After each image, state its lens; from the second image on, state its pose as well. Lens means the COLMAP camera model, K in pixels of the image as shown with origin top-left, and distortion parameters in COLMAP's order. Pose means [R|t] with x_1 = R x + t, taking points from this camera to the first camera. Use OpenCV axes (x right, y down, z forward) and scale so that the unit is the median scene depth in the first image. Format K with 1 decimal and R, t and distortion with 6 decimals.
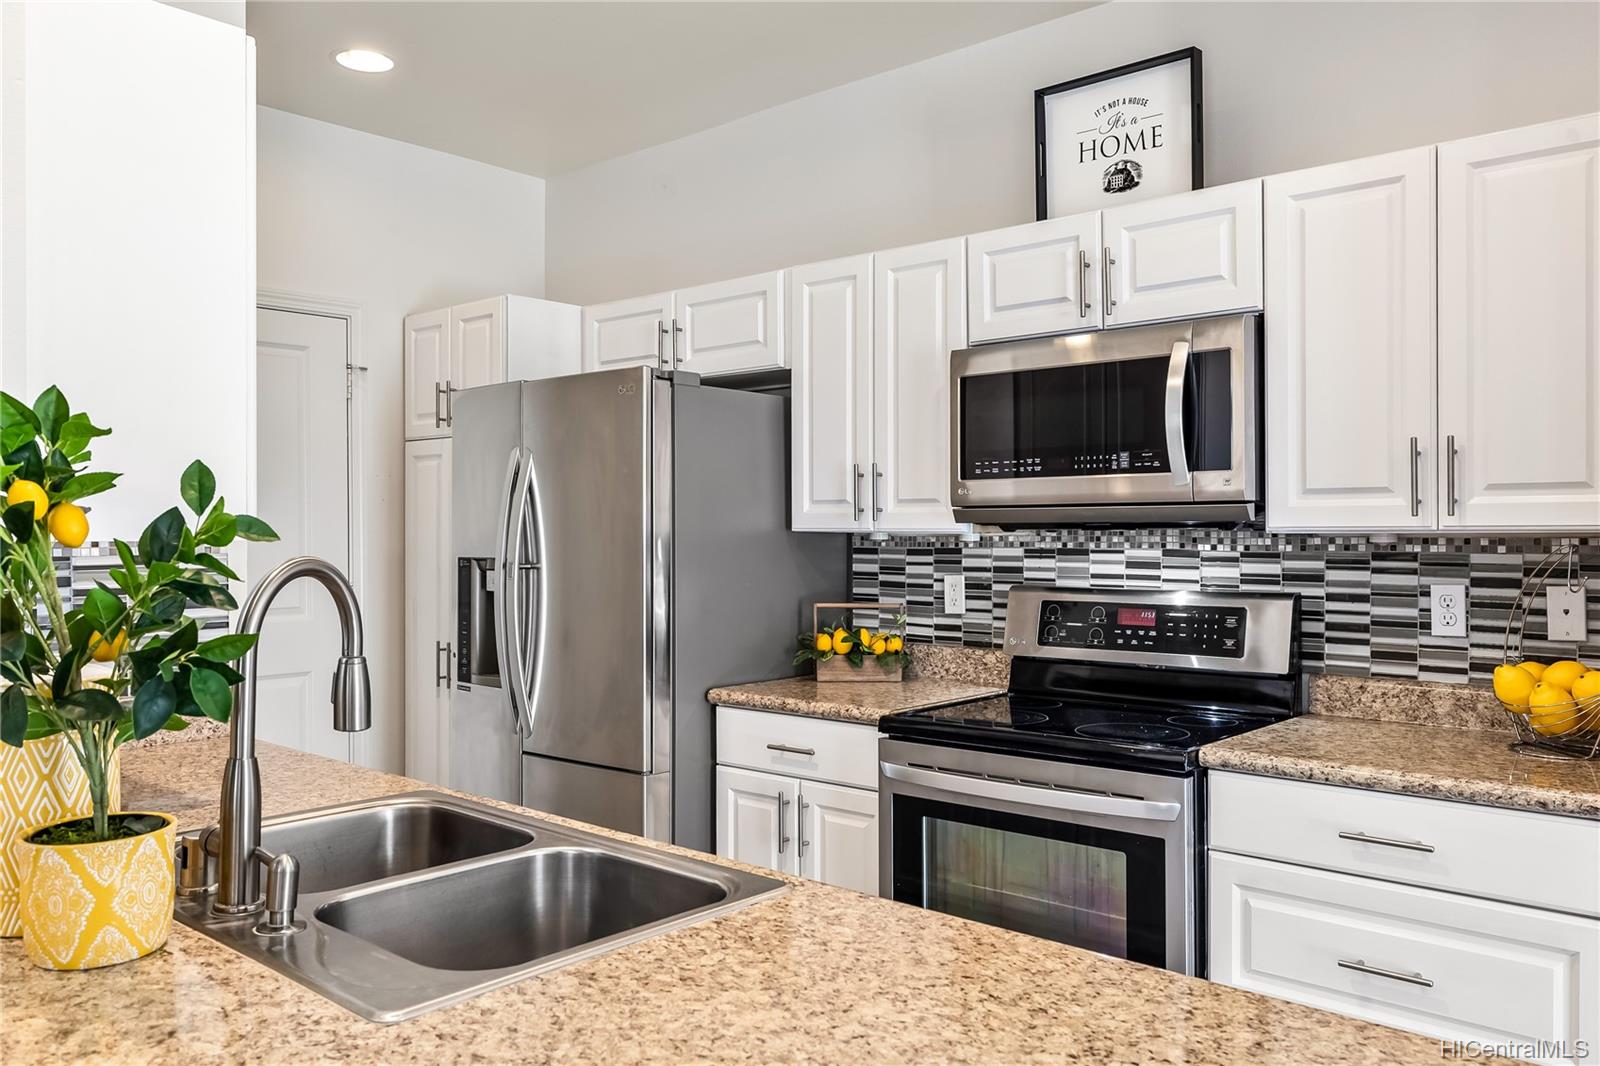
lens RADIAL K [[1222.6, 0, 790.5], [0, 1222.6, 530.7], [0, 0, 1]] dist [-0.000666, 0.009754]
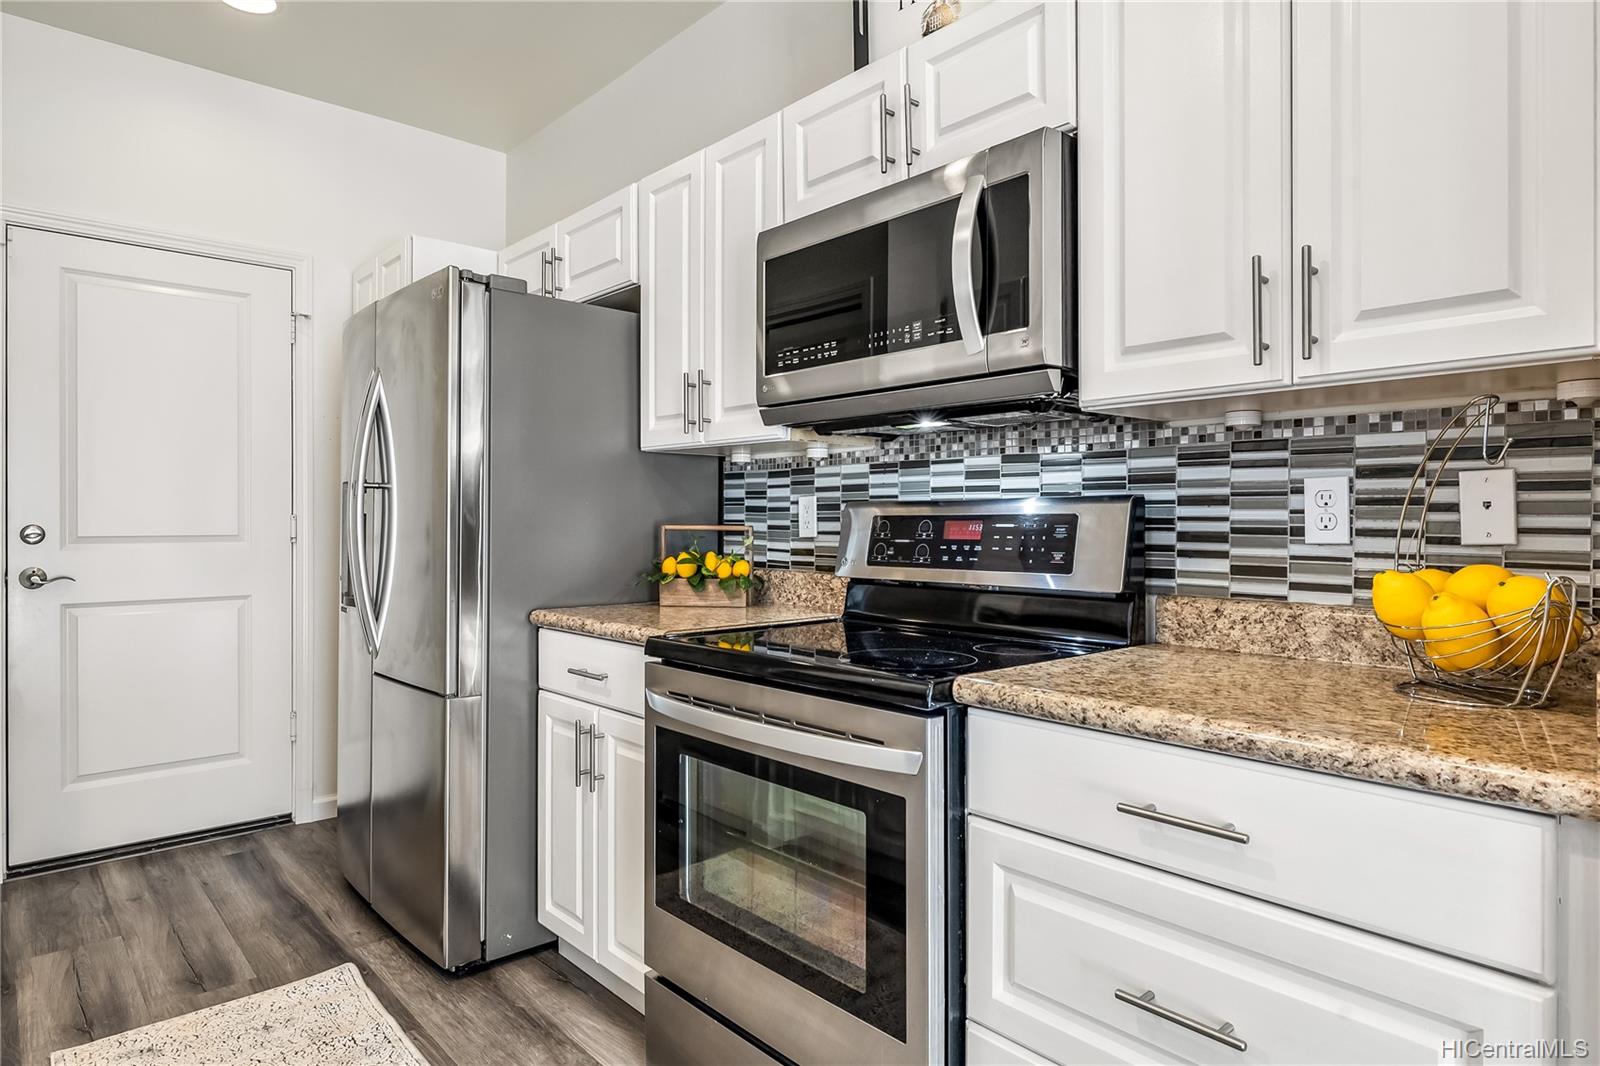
lens RADIAL K [[905.6, 0, 802.7], [0, 905.6, 520.7], [0, 0, 1]] dist [0.003790, -0.004585]
pose [[0.993970, 0.003686, -0.109587, 0.248668], [-0.003946, 0.999990, -0.002158, 0.068082], [0.109578, 0.002578, 0.993975, 0.361177]]
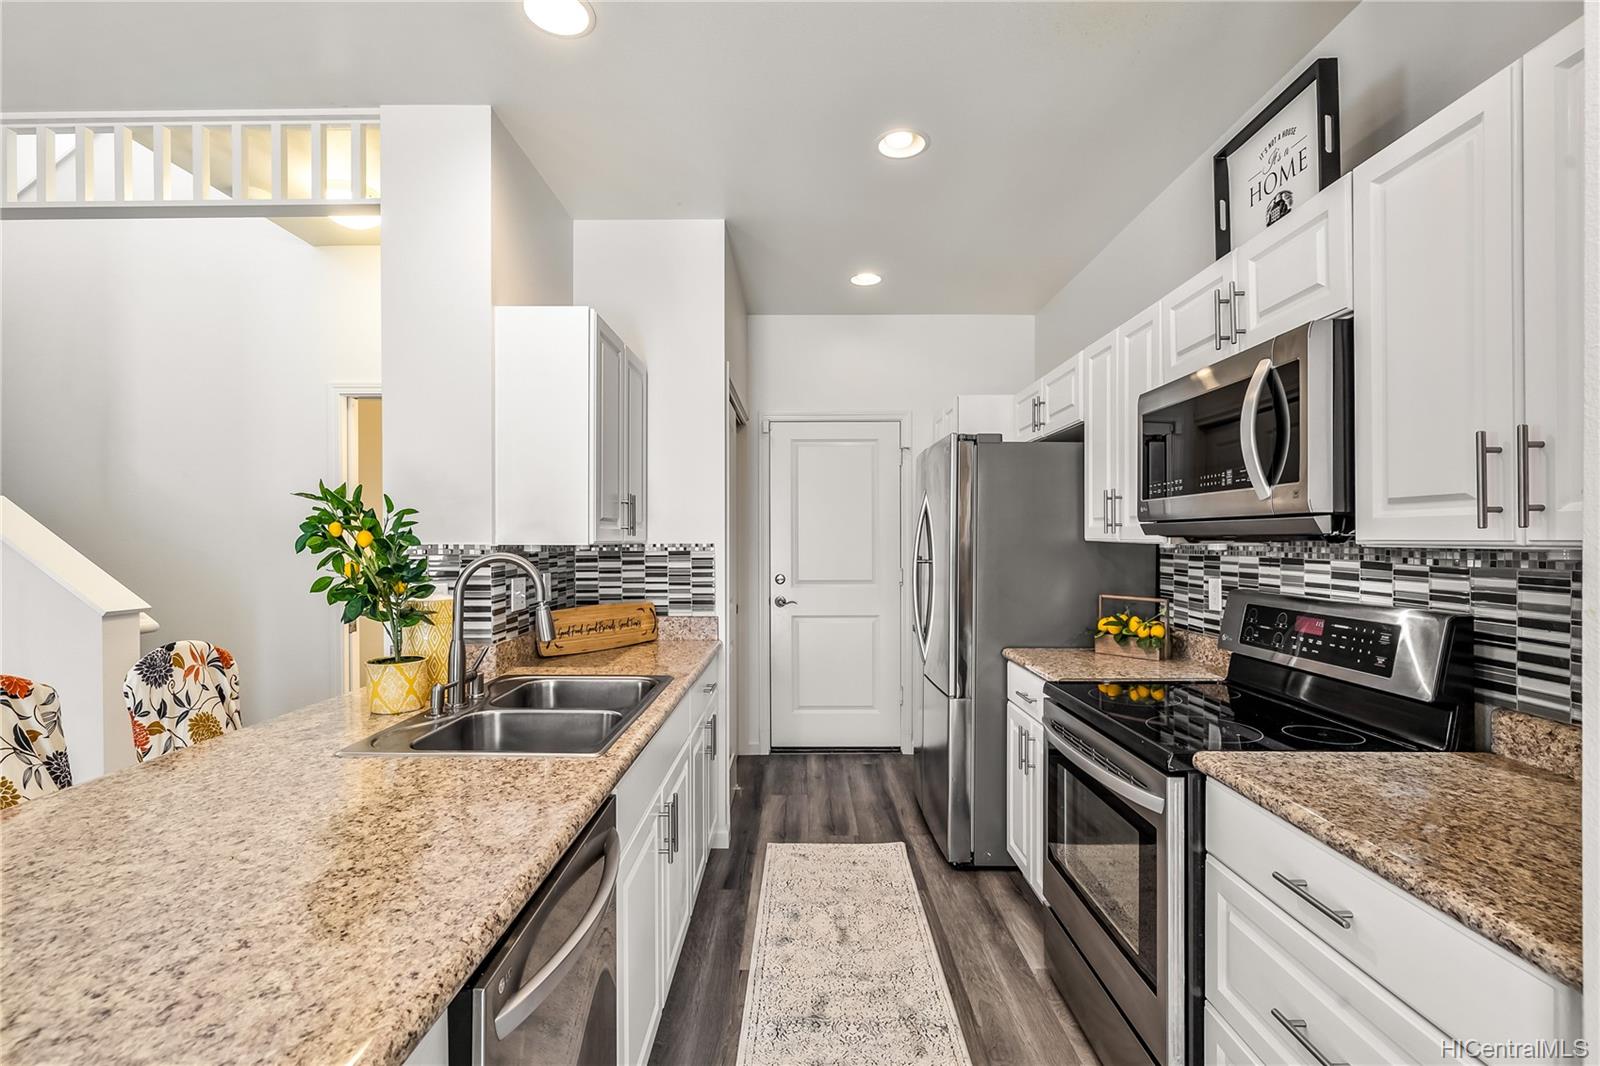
lens RADIAL K [[714.2, 0, 804.4], [0, 714.2, 543.2], [0, 0, 1]] dist [-0.008568, 0.003784]
pose [[0.663648, 0.007861, -0.748004, 0.466079], [-0.001289, 0.999955, 0.009366, -0.004810], [0.748044, -0.005252, 0.663629, 0.285626]]
